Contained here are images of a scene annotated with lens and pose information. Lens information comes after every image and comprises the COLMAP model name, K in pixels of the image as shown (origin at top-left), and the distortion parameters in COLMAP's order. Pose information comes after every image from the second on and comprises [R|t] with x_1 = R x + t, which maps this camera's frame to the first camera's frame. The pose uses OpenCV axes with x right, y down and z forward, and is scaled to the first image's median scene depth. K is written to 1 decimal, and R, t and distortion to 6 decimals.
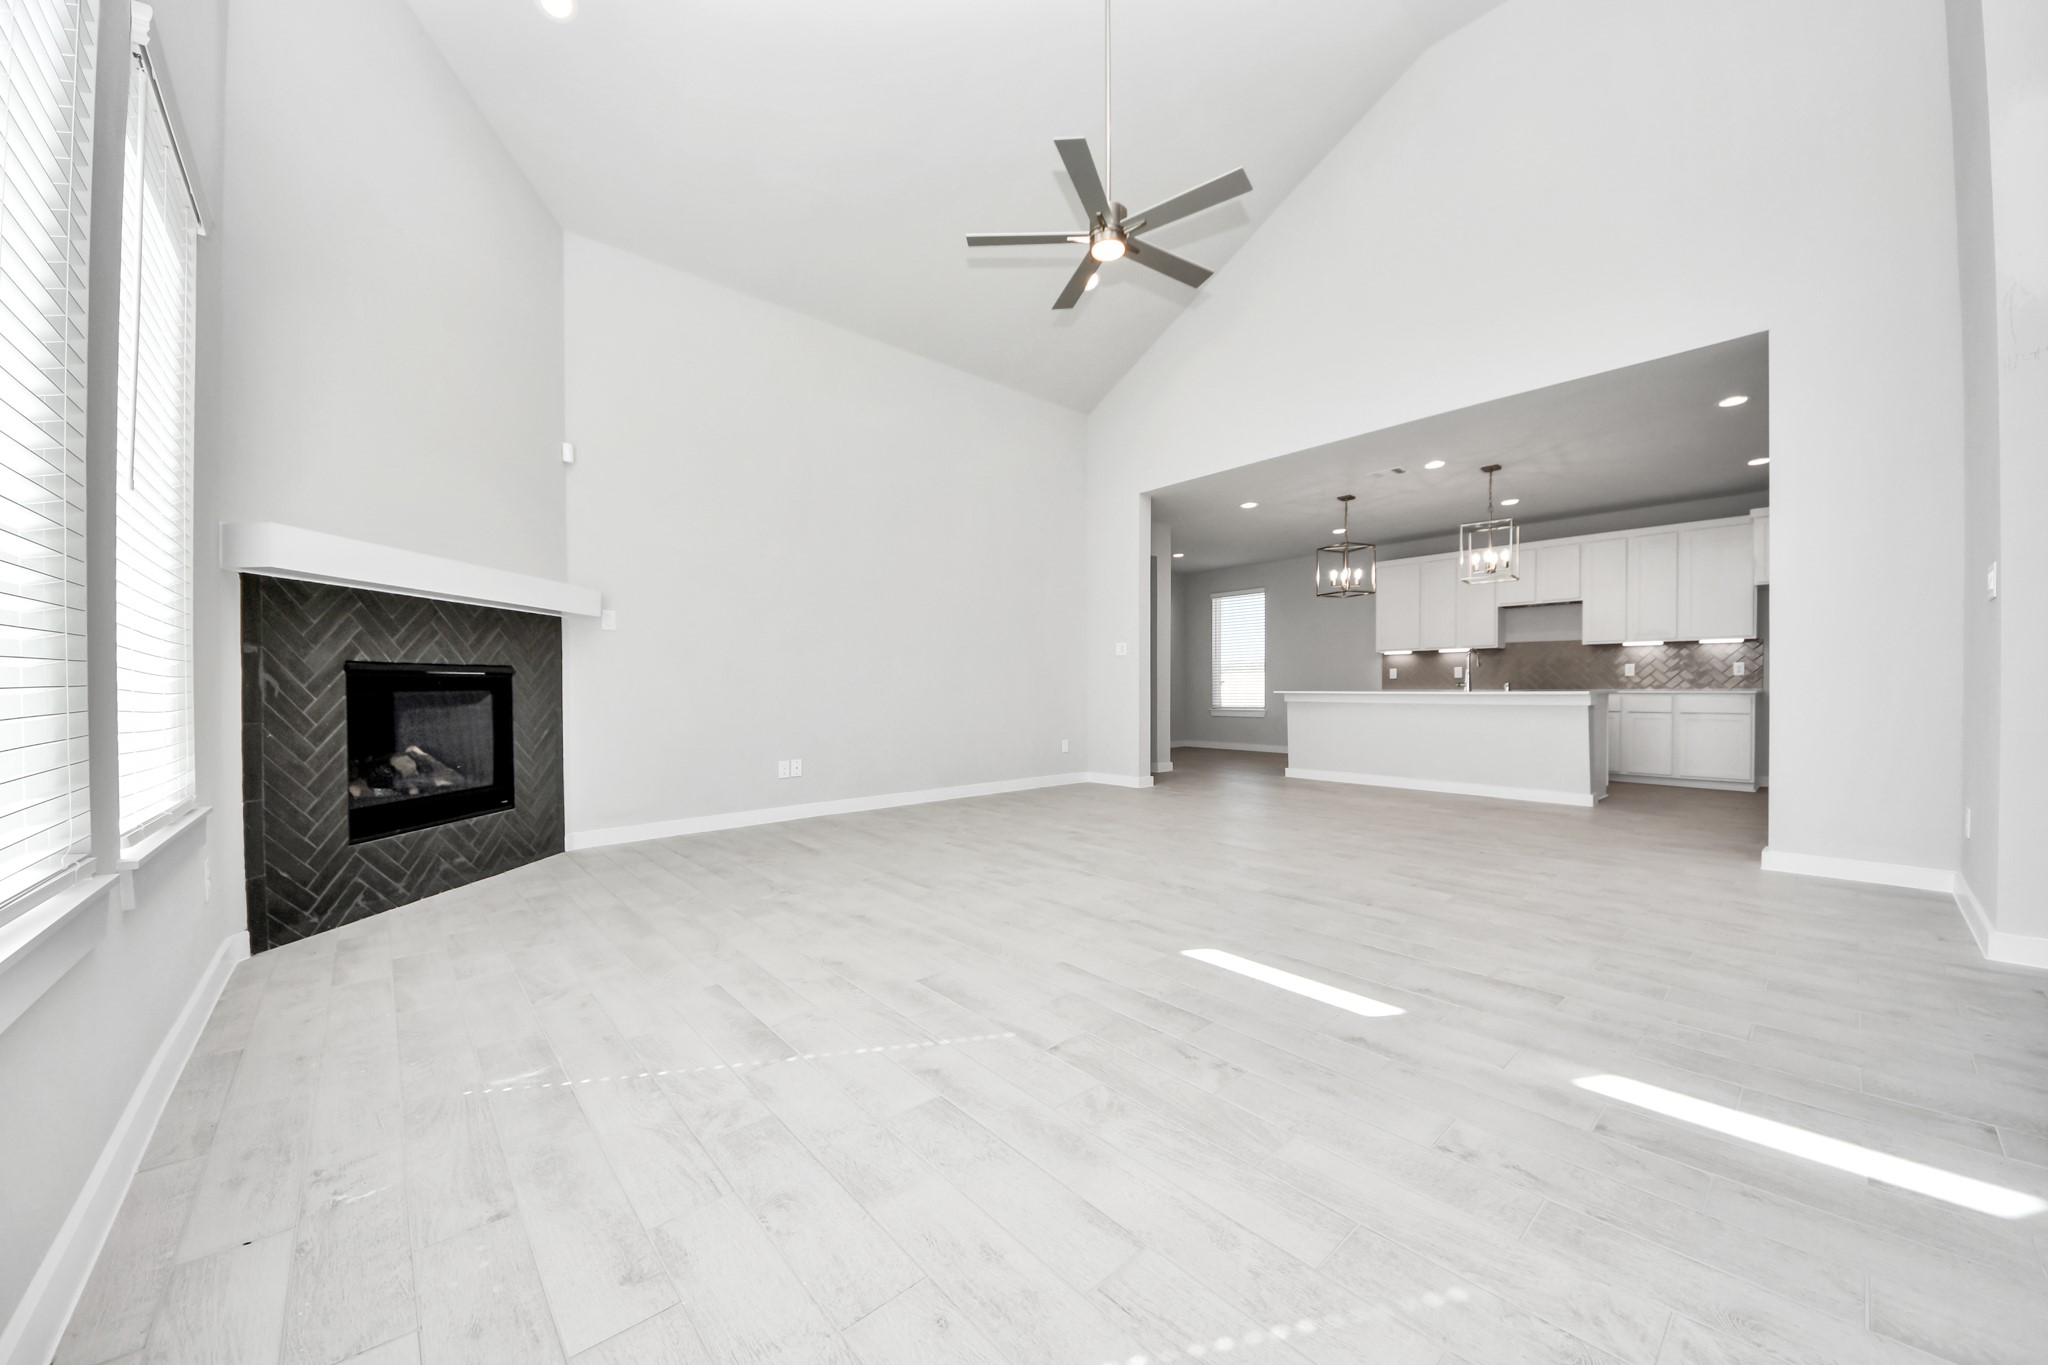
lens RADIAL K [[728.9, 0, 1018.3], [0, 728.9, 690.2], [0, 0, 1]] dist [0.051244, -0.030743]
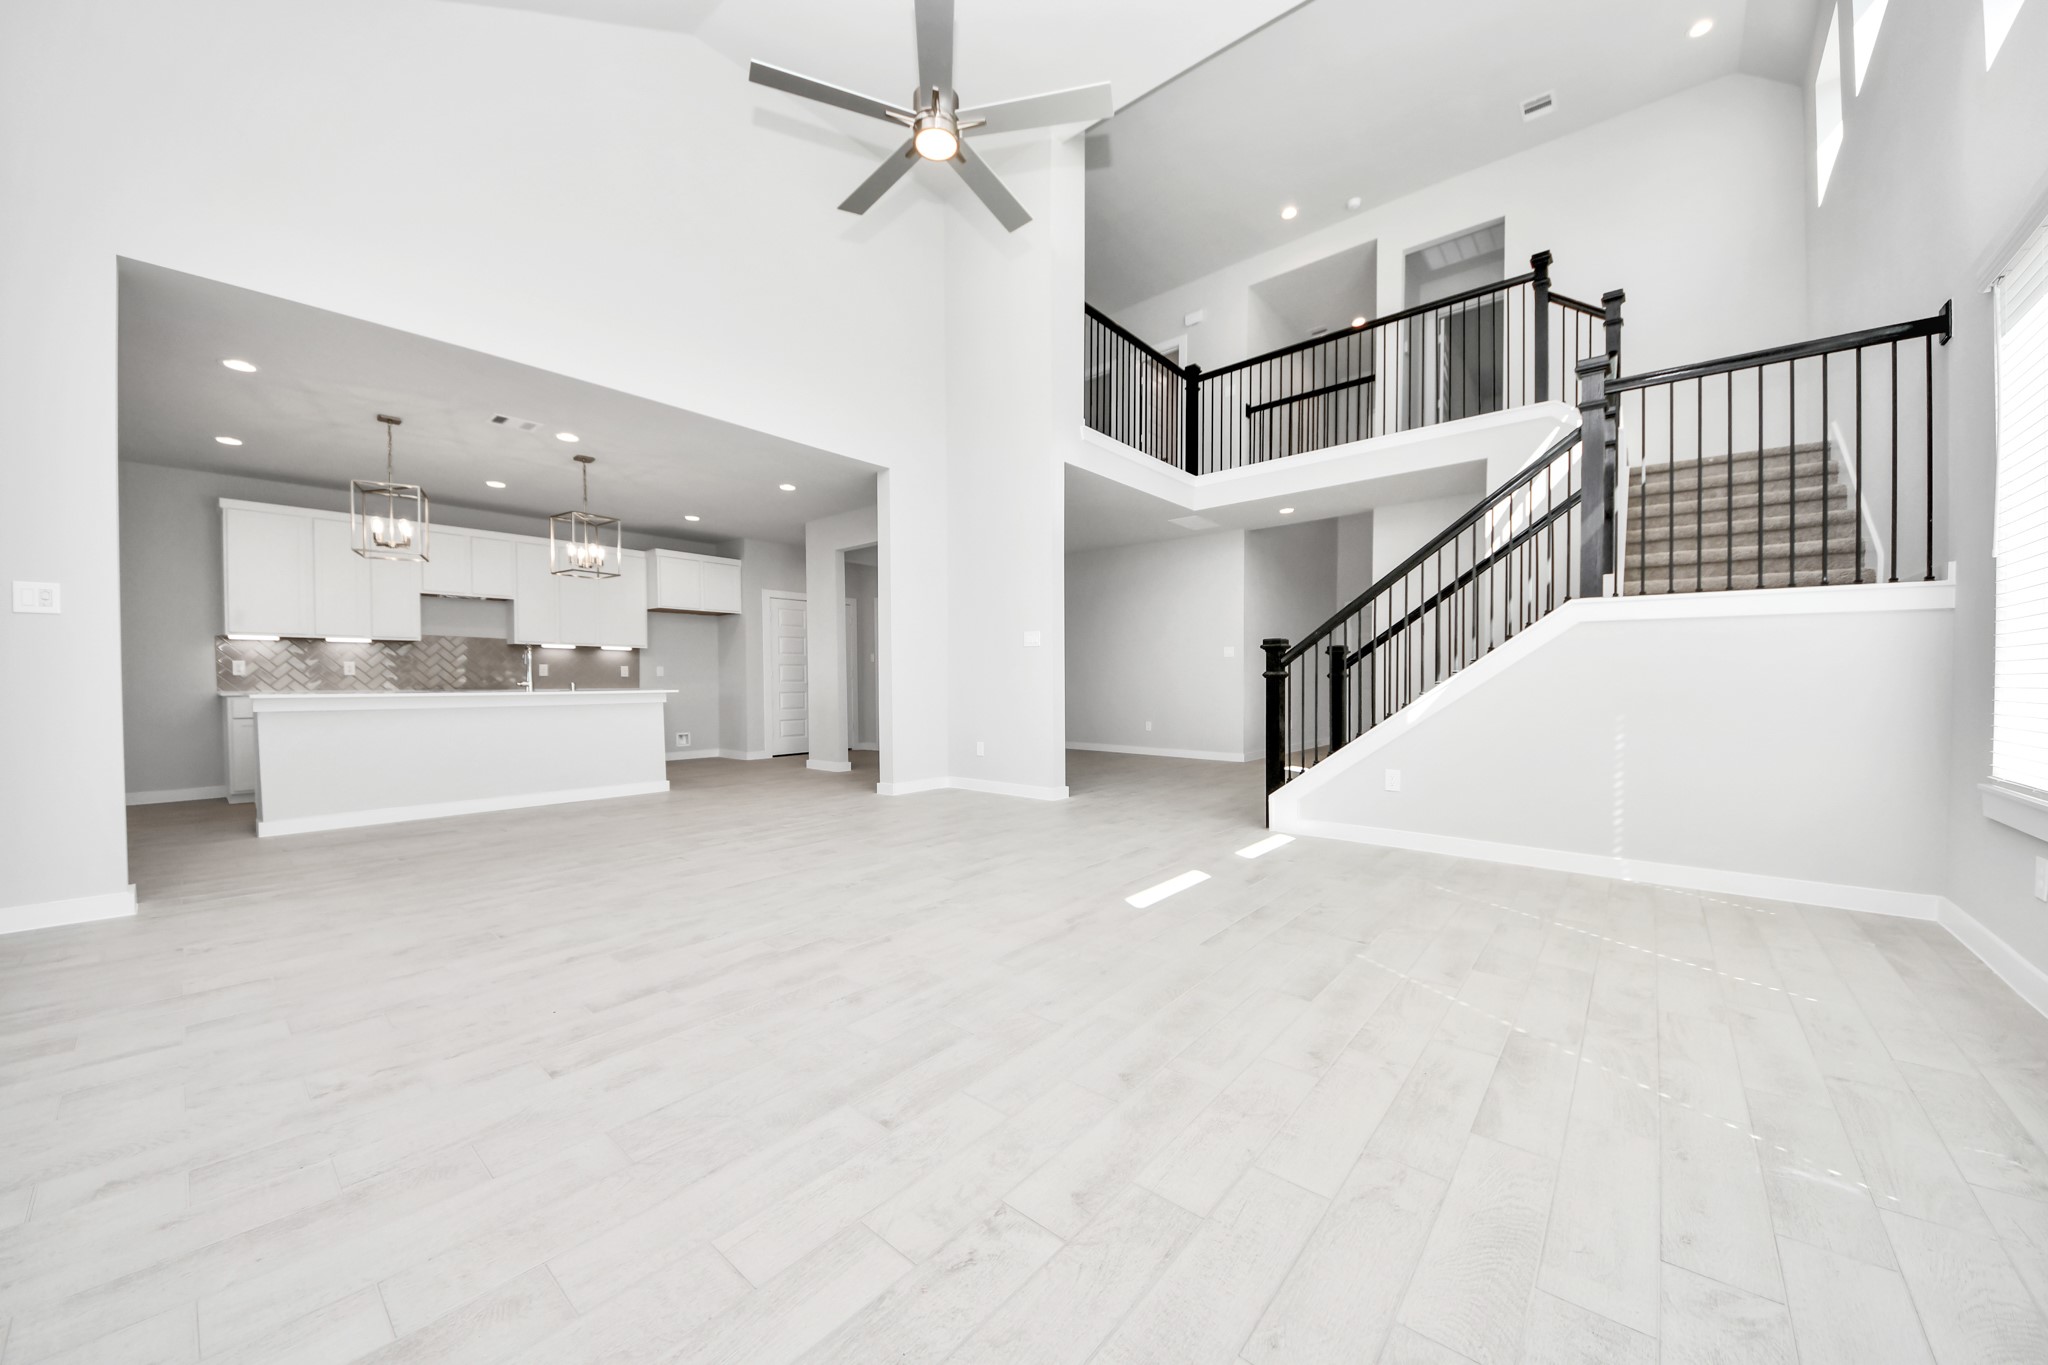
lens RADIAL K [[729.2, 0, 1022.1], [0, 729.2, 671.0], [0, 0, 1]] dist [0.047522, -0.030944]
pose [[-0.153040, 0.017051, 0.988073, -0.624115], [0.007660, 0.999842, -0.016068, -0.006168], [-0.988190, 0.005109, -0.153147, 0.923694]]
